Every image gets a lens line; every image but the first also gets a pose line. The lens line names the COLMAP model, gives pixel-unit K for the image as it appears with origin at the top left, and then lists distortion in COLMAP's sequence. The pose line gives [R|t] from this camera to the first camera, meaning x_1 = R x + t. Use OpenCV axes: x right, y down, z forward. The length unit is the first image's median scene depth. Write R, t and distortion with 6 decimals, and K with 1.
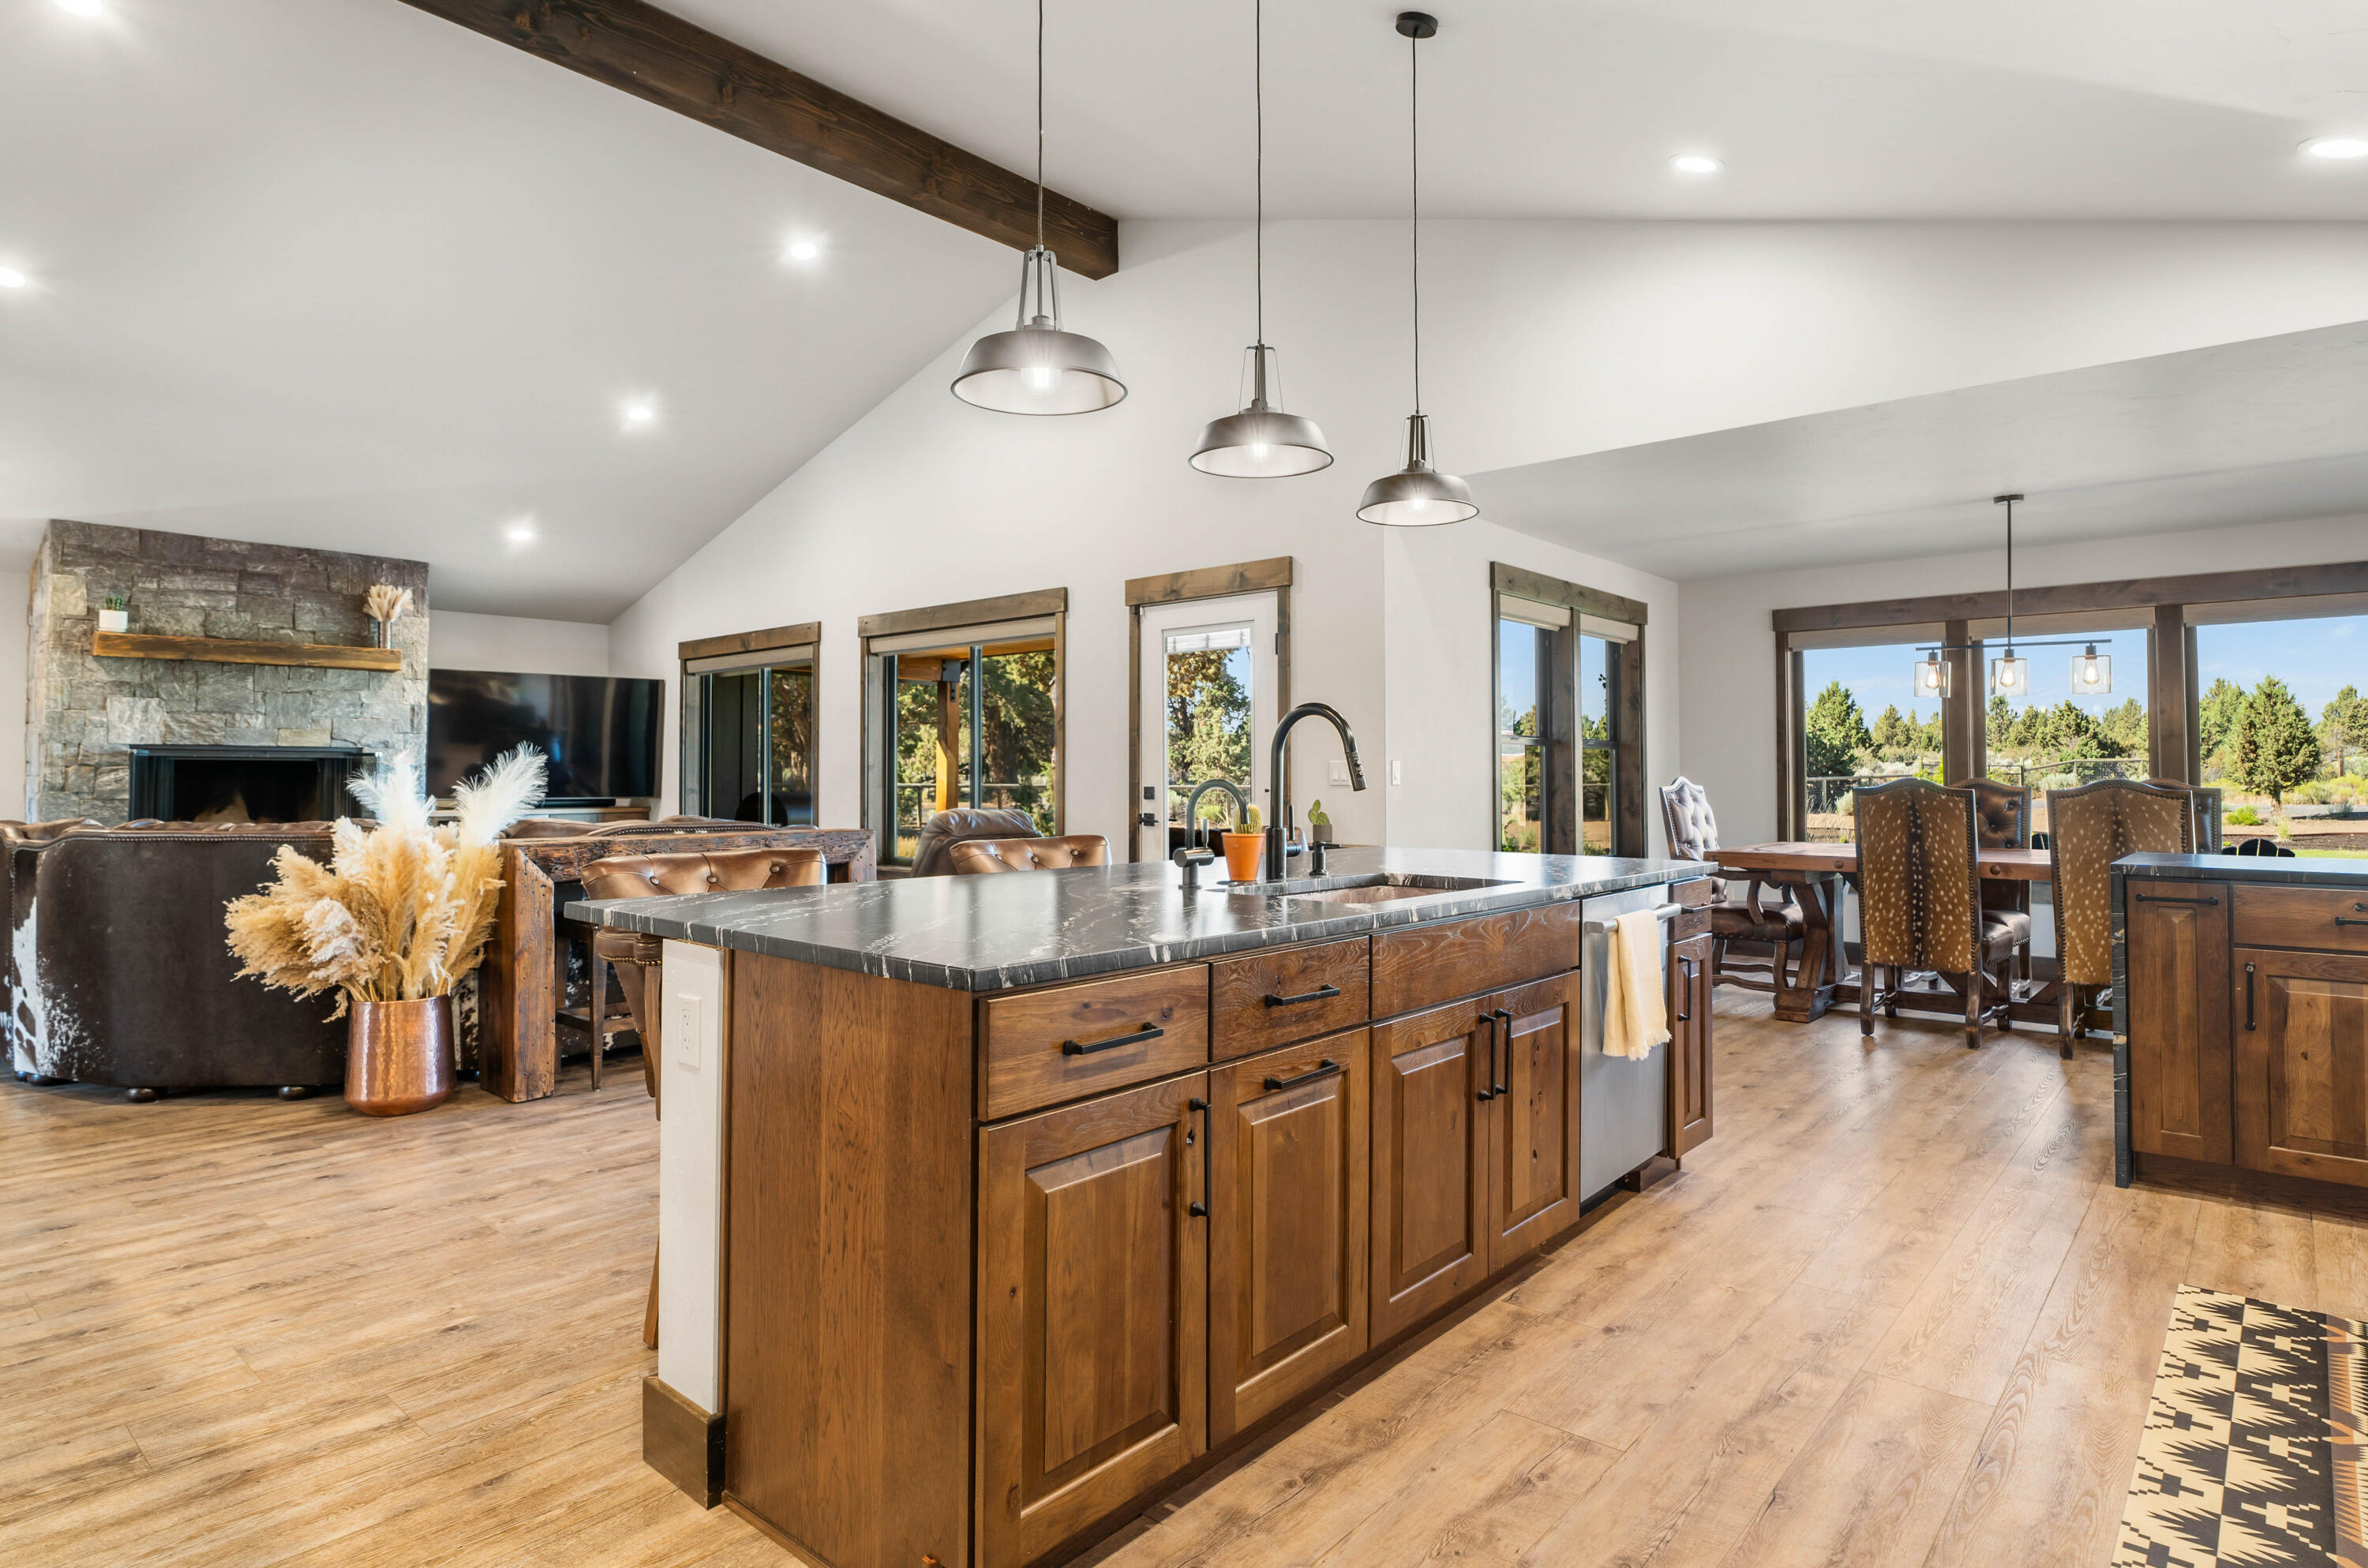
lens RADIAL K [[1277.3, 0, 1127.5], [0, 1277.3, 742.1], [0, 0, 1]] dist [0.029586, -0.021709]
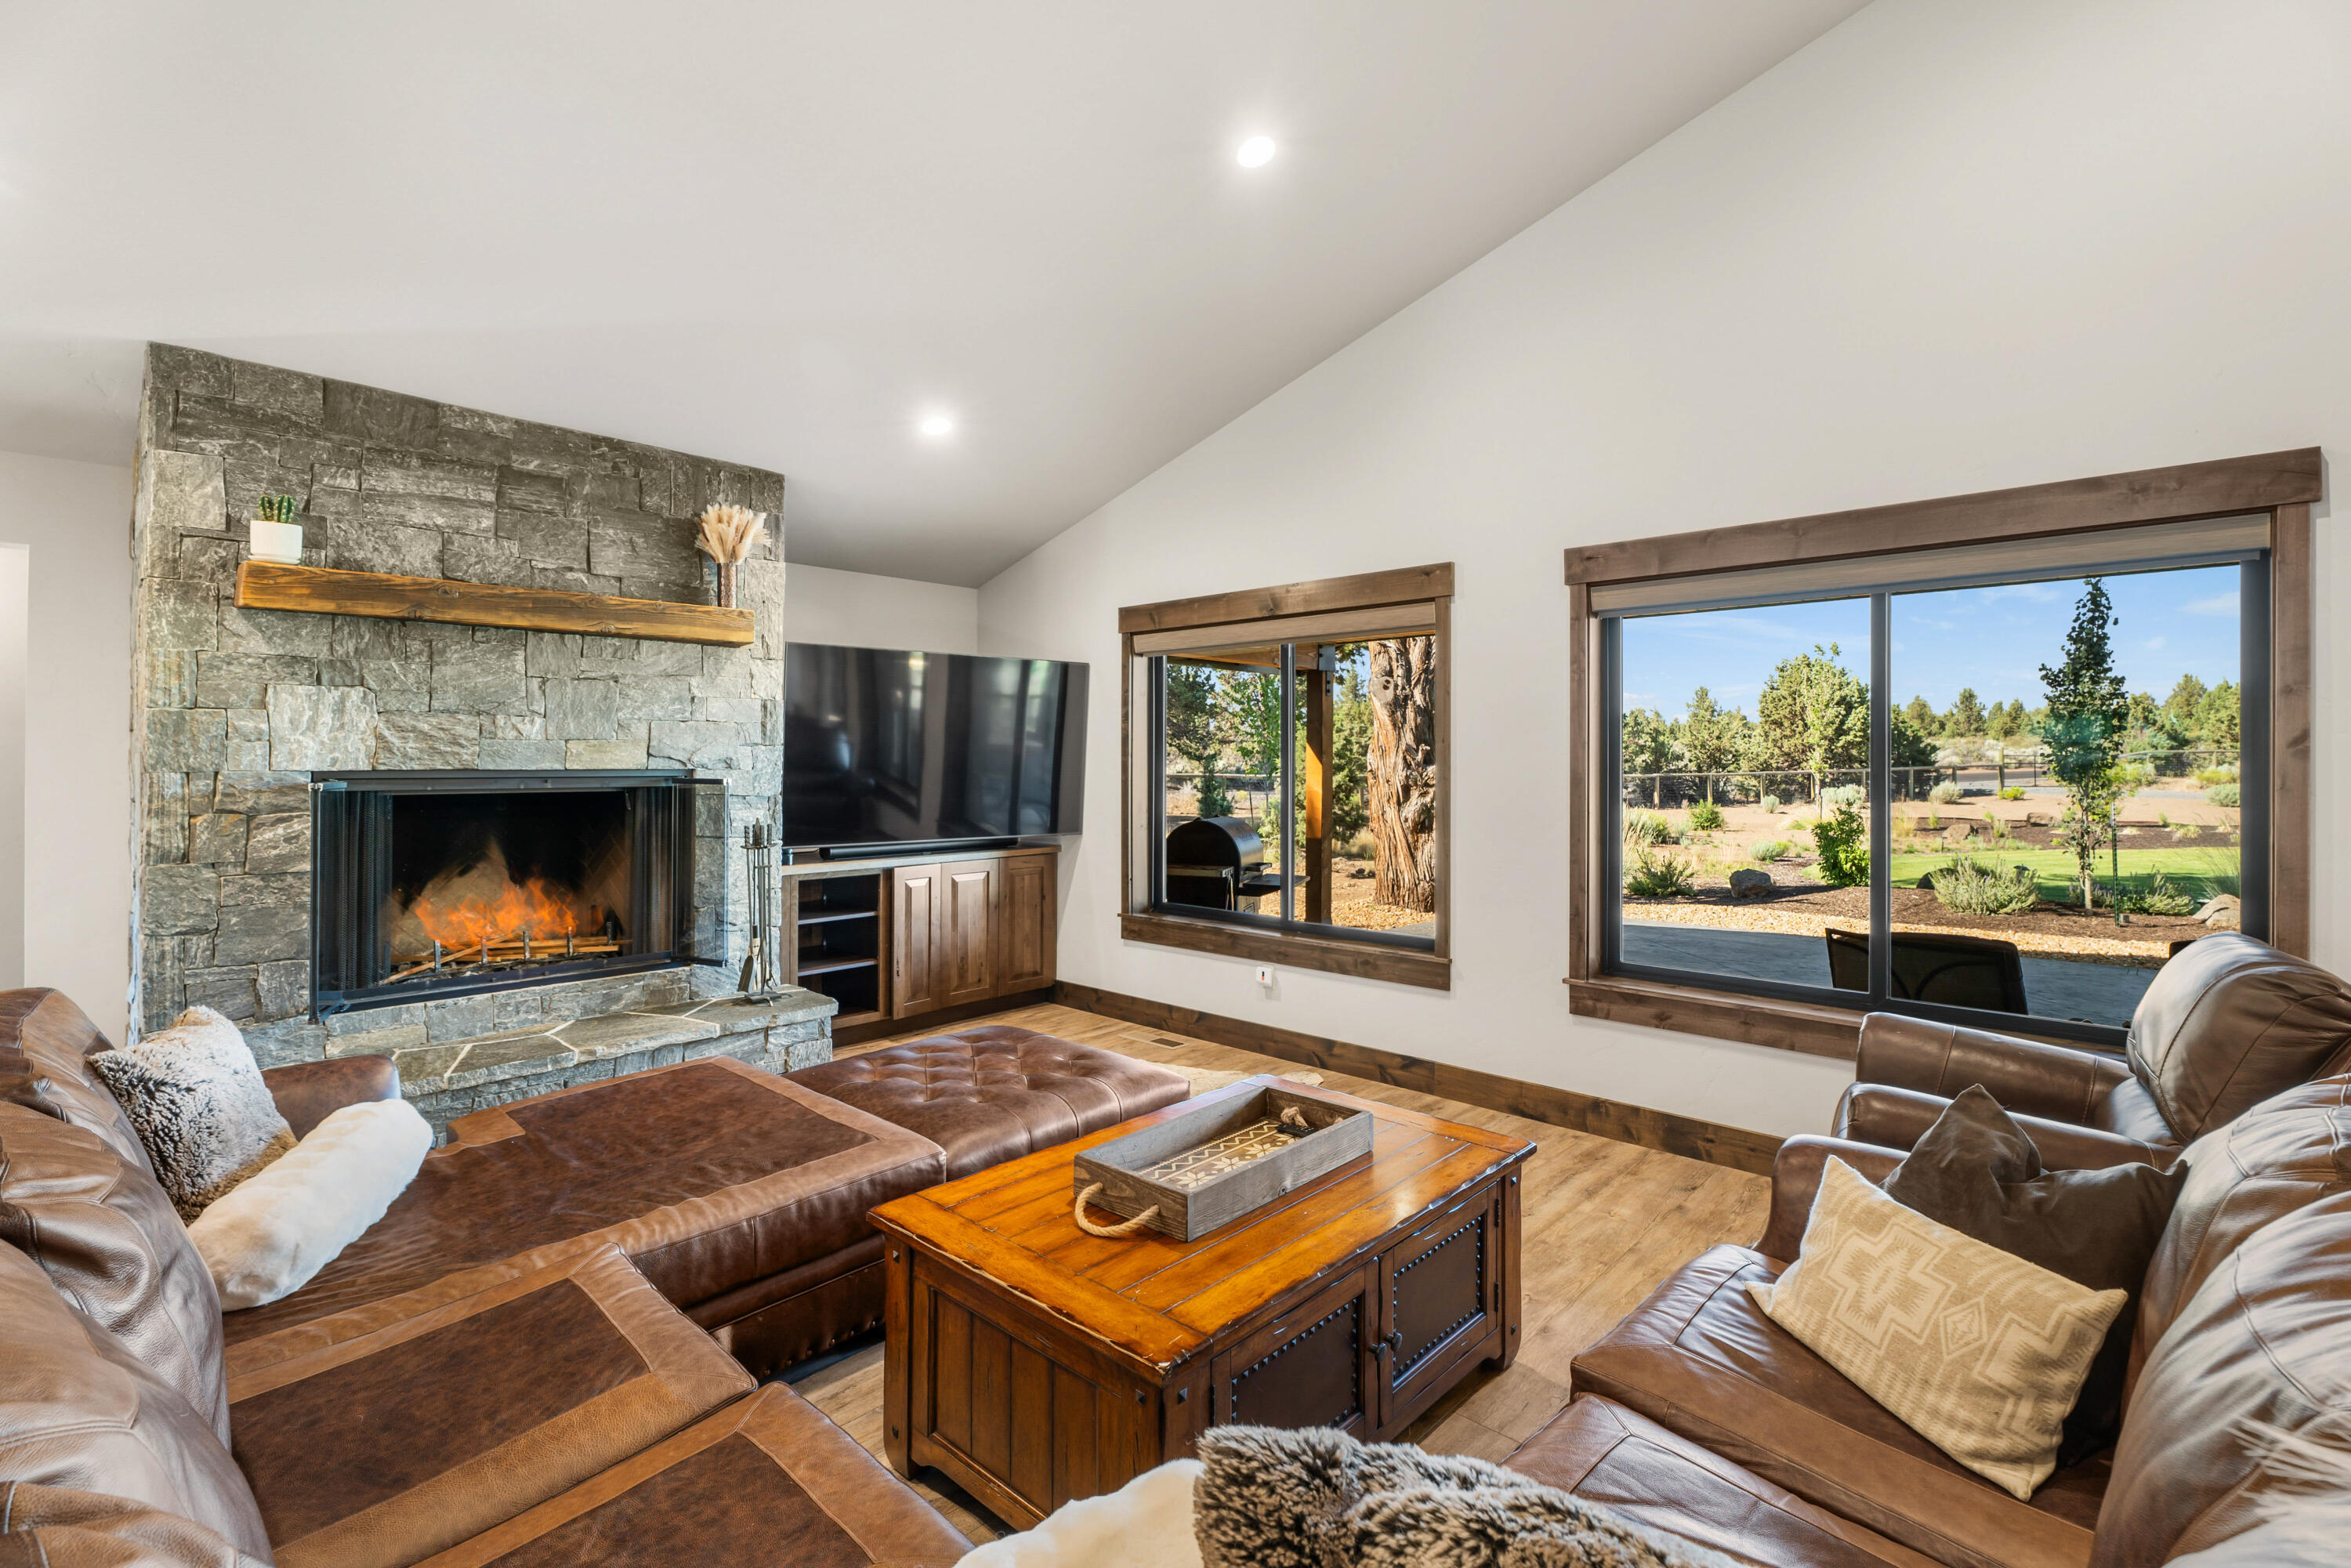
lens RADIAL K [[1061.6, 0, 1165.4], [0, 1061.6, 754.6], [0, 0, 1]] dist [0.013263, -0.007215]
pose [[0.999997, 0.000683, 0.002371, -0.419747], [-0.000737, 0.999741, 0.022731, -0.016333], [-0.002354, -0.022733, 0.999739, 0.556344]]
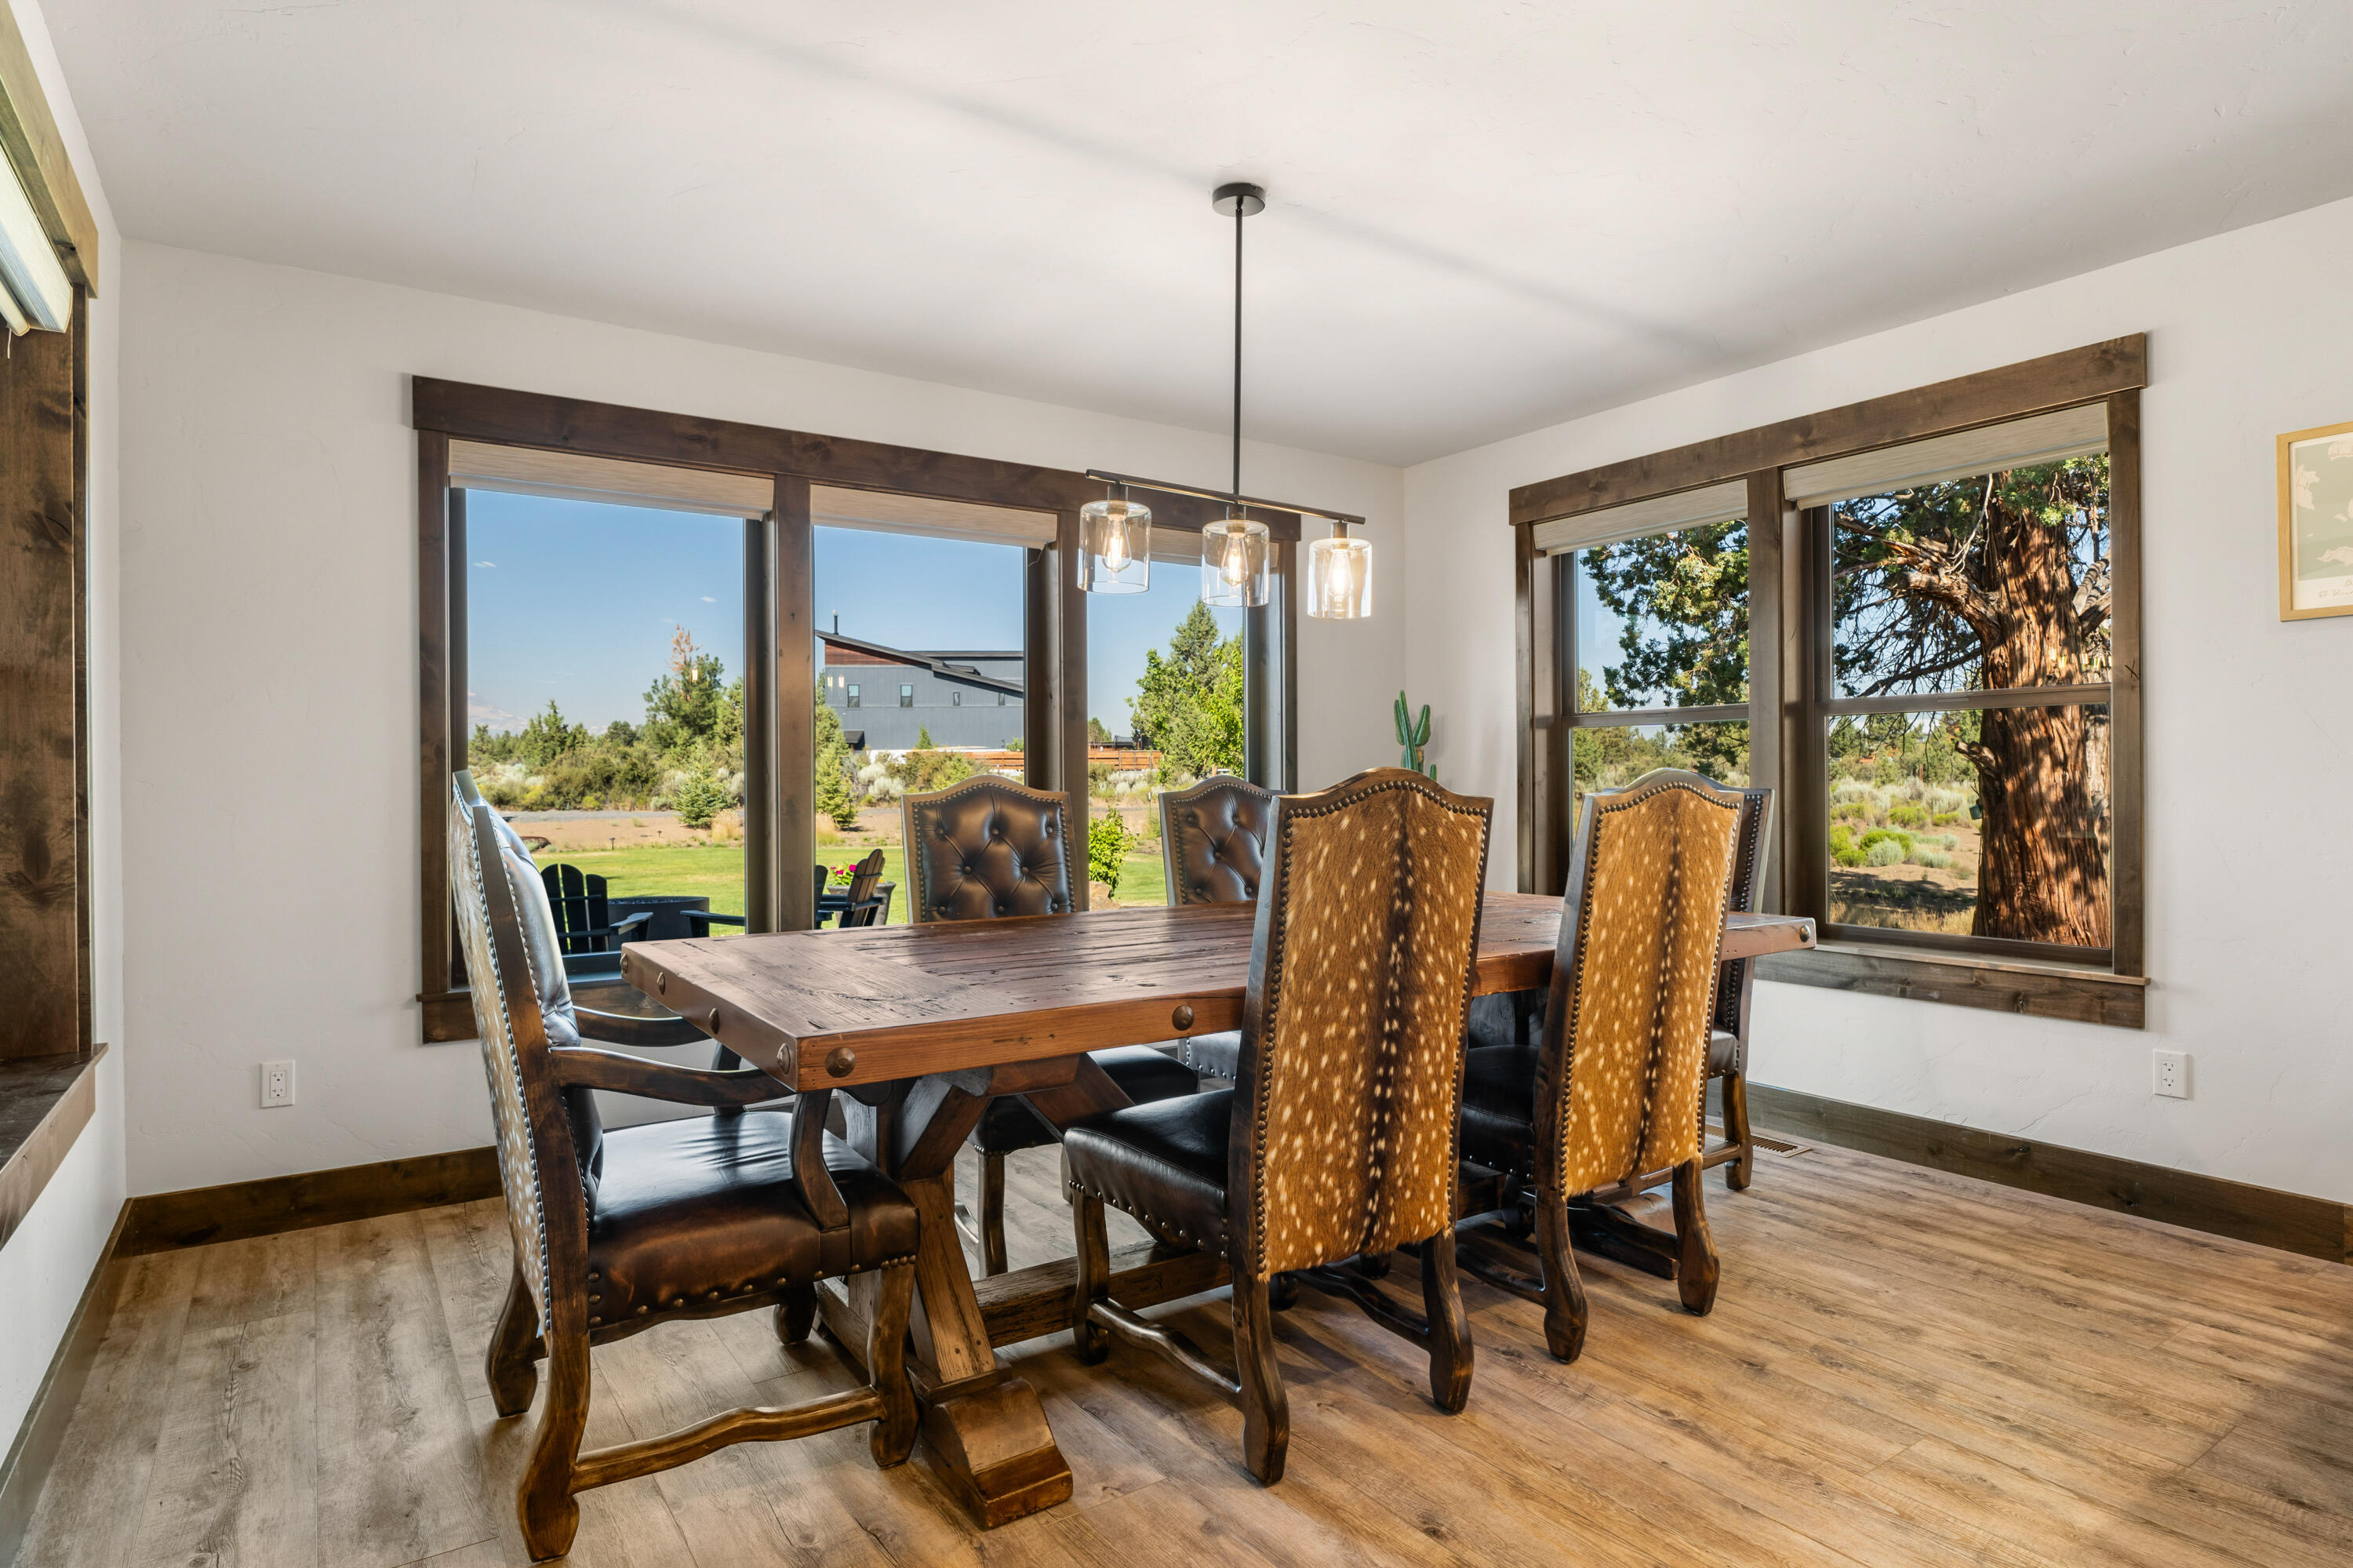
lens RADIAL K [[1240.7, 0, 1185.9], [0, 1240.7, 787.7], [0, 0, 1]] dist [-0.005331, -0.001594]
pose [[0.210693, -0.004622, 0.977541, 0.164722], [-0.019835, 0.999763, 0.009002, 0.021780], [-0.977351, -0.021286, 0.210551, 0.679932]]
